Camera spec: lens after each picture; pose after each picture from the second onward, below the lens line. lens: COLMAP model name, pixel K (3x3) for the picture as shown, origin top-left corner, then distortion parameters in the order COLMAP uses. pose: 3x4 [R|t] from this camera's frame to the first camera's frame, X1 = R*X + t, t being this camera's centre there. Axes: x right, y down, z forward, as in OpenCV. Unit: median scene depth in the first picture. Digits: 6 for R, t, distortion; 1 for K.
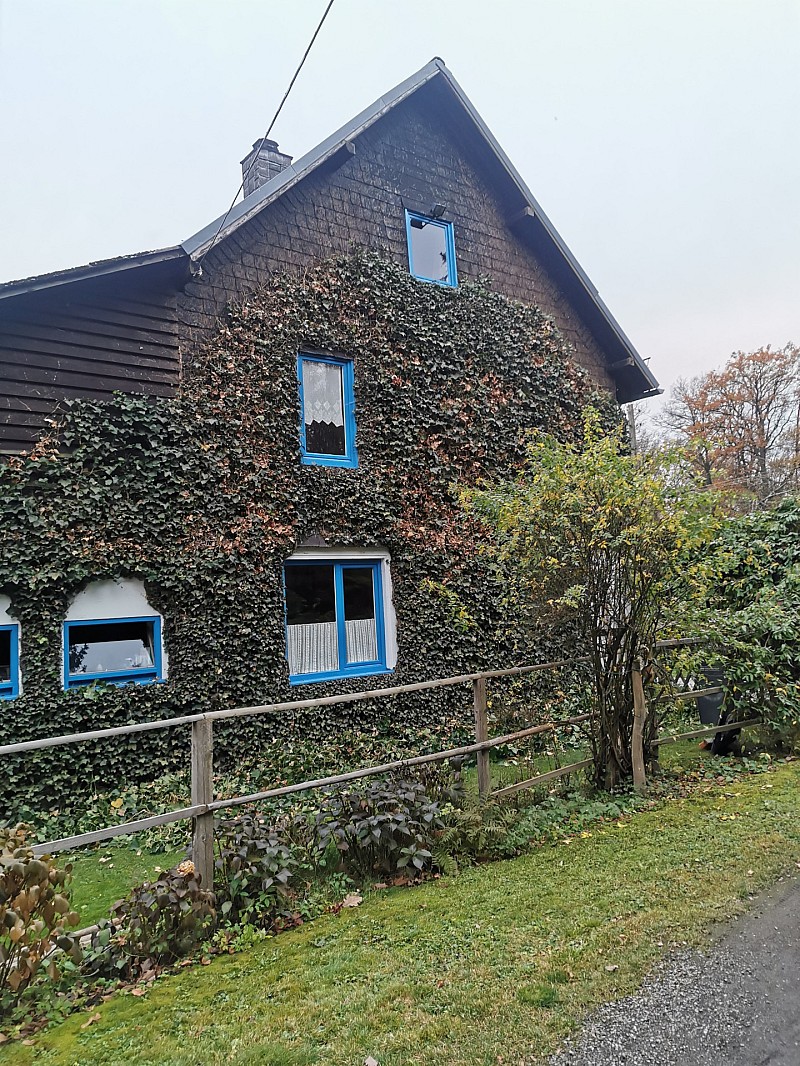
lens RADIAL K [[816.9, 0, 401.8], [0, 816.9, 527.7], [0, 0, 1]] dist [0.070862, -0.082448]
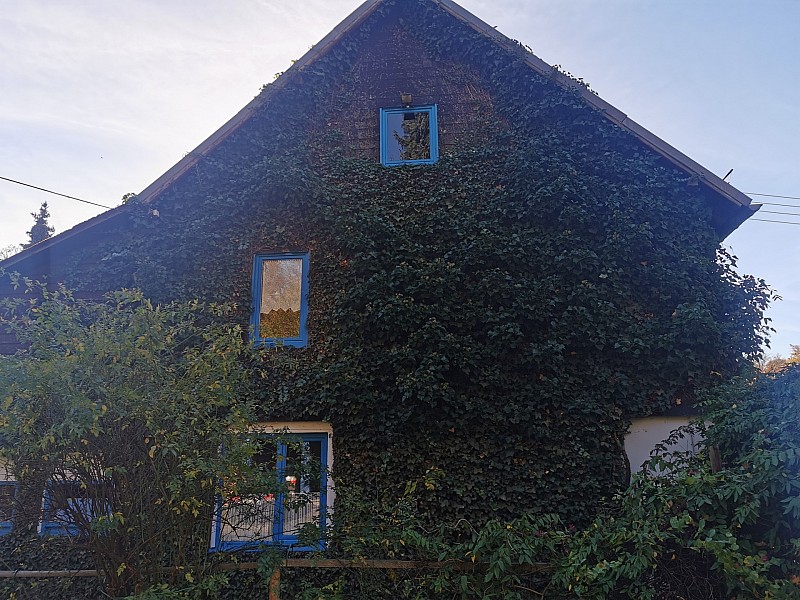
lens RADIAL K [[613.0, 0, 398.2], [0, 613.0, 297.1], [0, 0, 1]] dist [0.070862, -0.082448]
pose [[0.727347, -0.137457, -0.672363, 0.693008], [0.031806, 0.985434, -0.167055, 0.002605], [0.685532, 0.100122, 0.721125, 0.566140]]
